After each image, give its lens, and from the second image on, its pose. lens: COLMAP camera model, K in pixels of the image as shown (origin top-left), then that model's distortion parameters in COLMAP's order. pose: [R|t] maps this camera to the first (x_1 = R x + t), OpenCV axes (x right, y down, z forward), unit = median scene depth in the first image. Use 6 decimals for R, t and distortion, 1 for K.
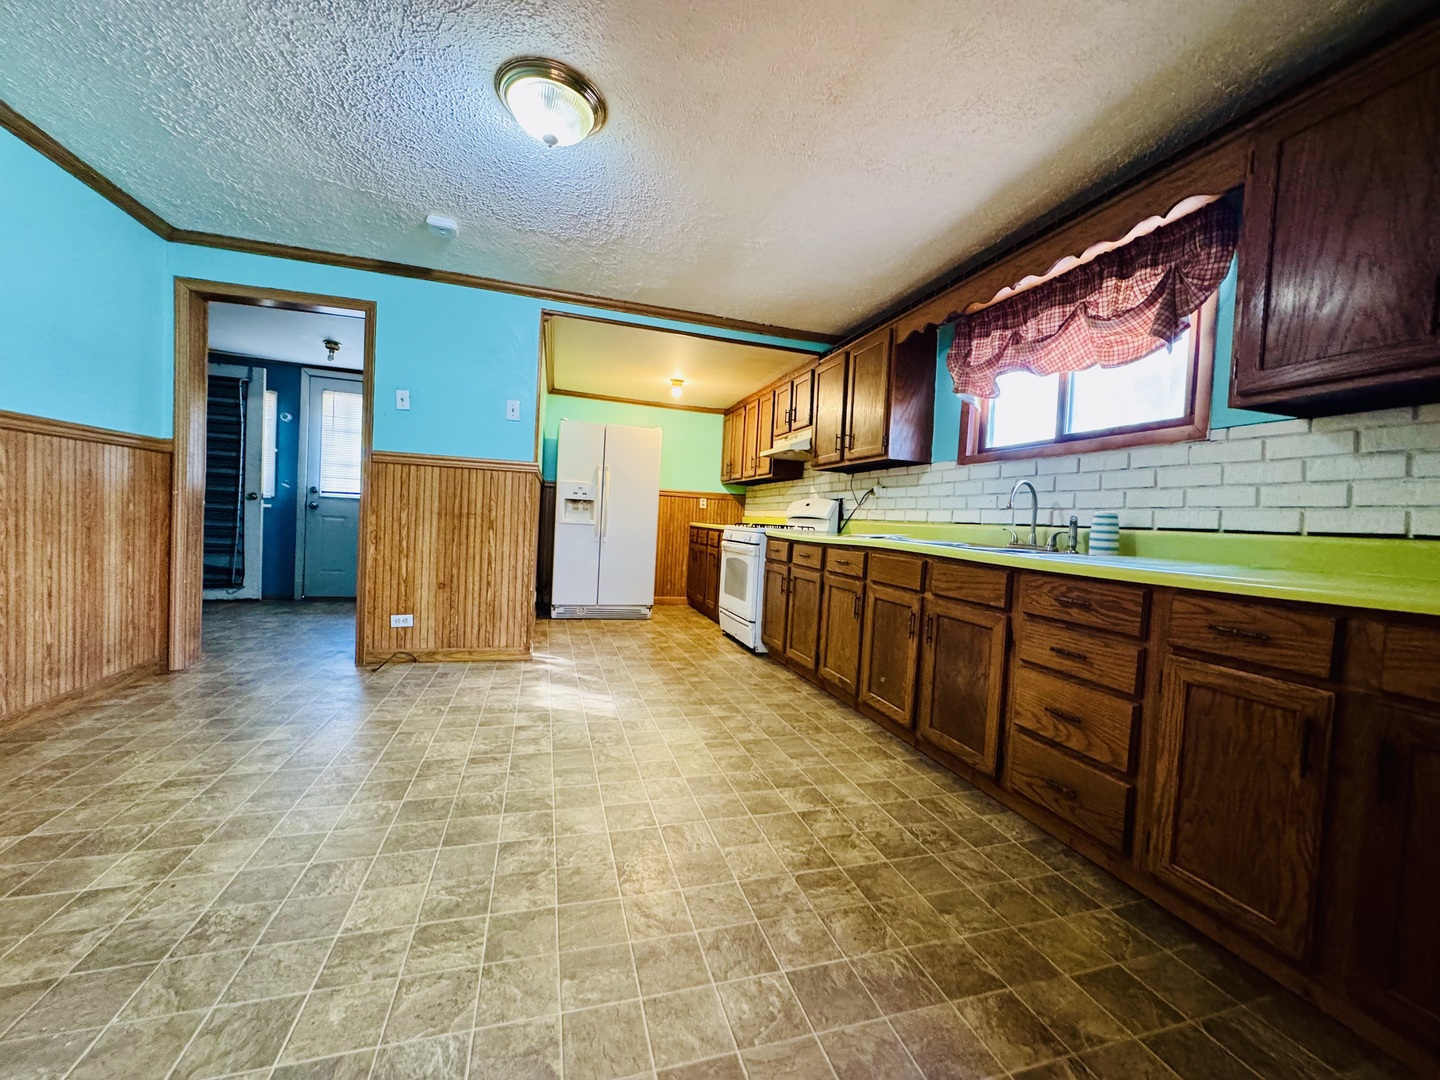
lens RADIAL K [[571.6, 0, 720.0], [0, 571.6, 540.0], [0, 0, 1]] dist [-0.001417, 0.000351]
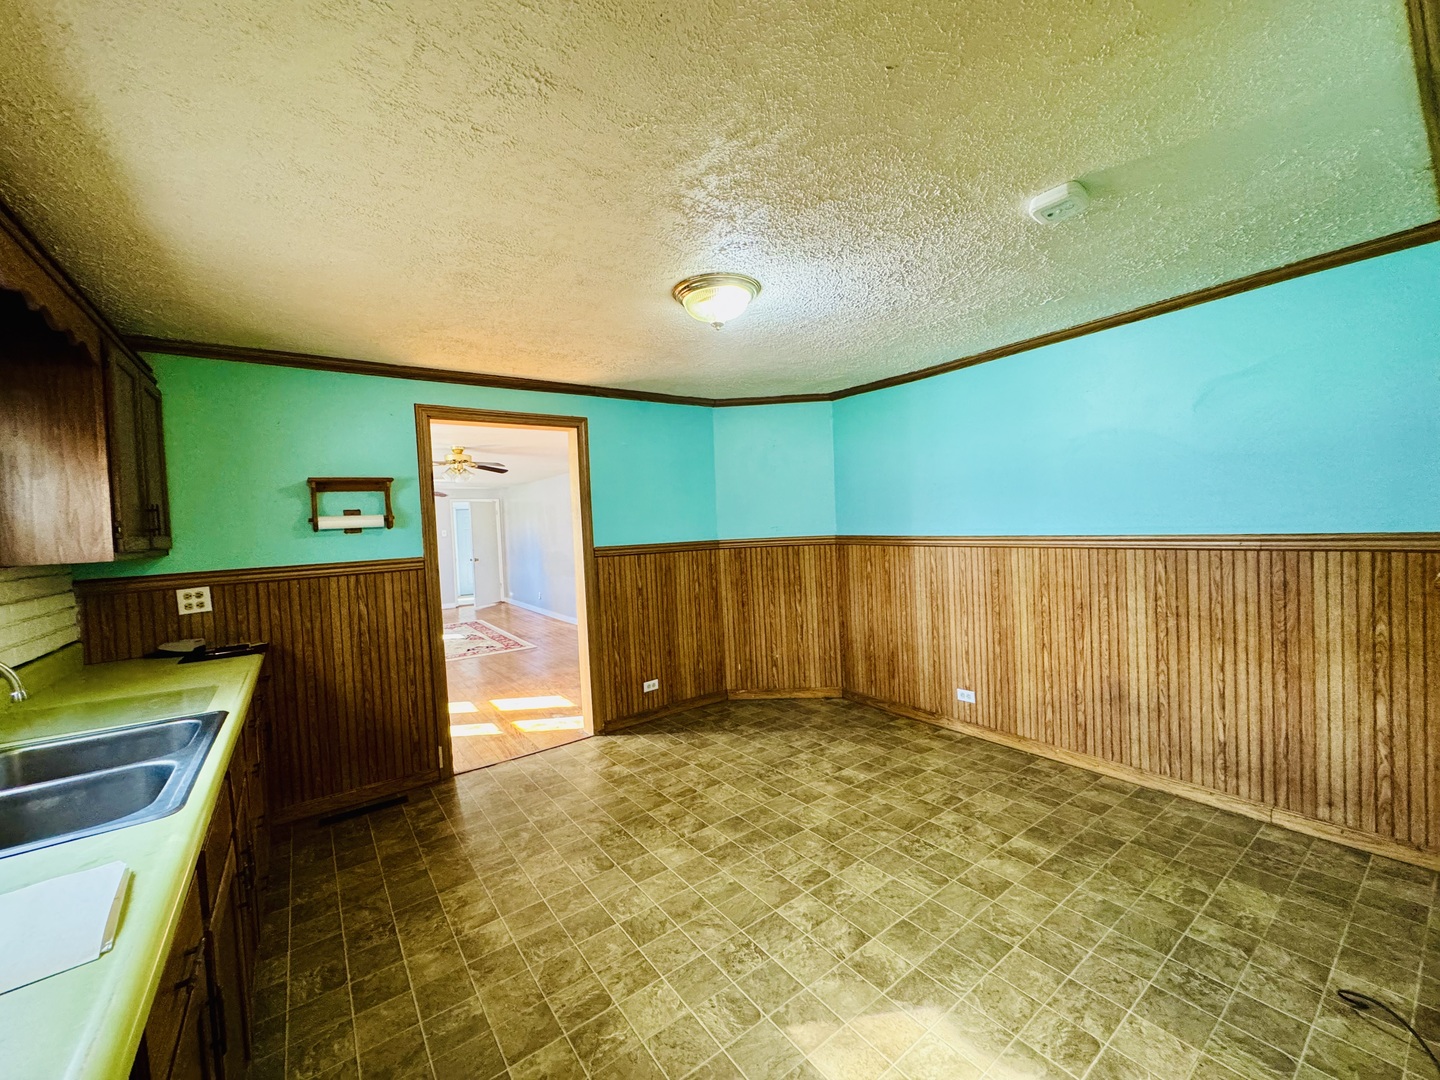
lens RADIAL K [[571.6, 0, 720.0], [0, 571.6, 540.0], [0, 0, 1]] dist [-0.001417, 0.000351]
pose [[-0.943508, 0.001799, -0.331344, 0.065472], [-0.015265, 0.998688, 0.048889, -0.199193], [0.330997, 0.051185, -0.942243, 1.417634]]
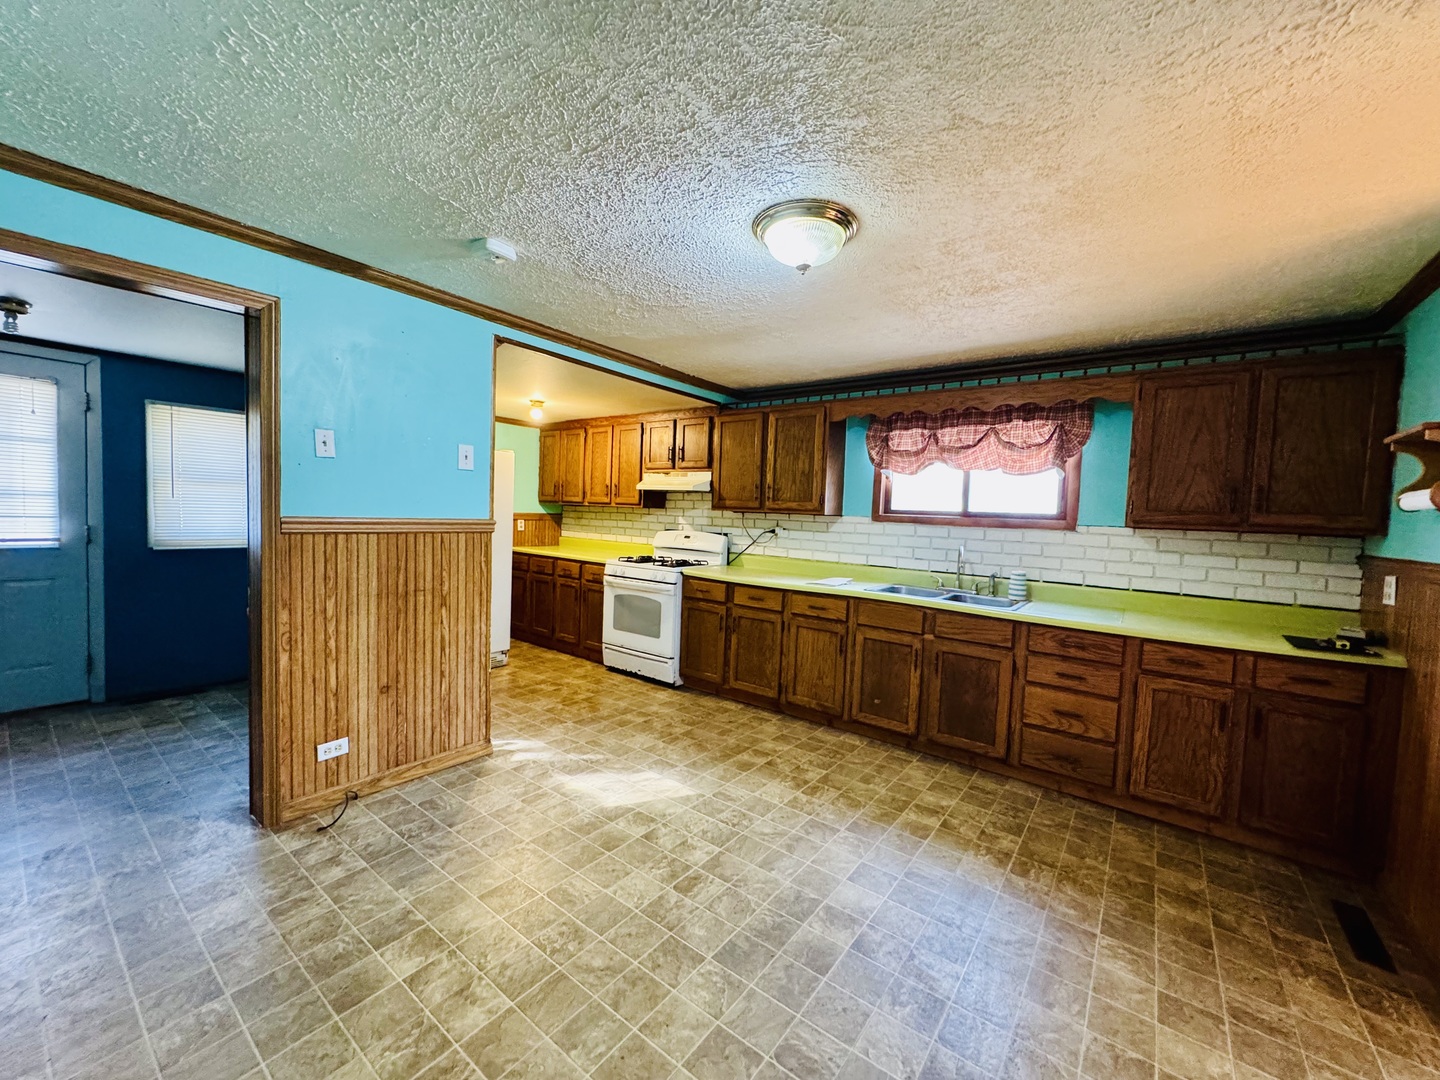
lens RADIAL K [[571.6, 0, 720.0], [0, 571.6, 540.0], [0, 0, 1]] dist [-0.001417, 0.000351]
pose [[0.812226, -0.048353, 0.581336, -0.677316], [0.023333, 0.998454, 0.050446, -0.176762], [-0.582876, -0.027409, 0.812099, 0.160753]]
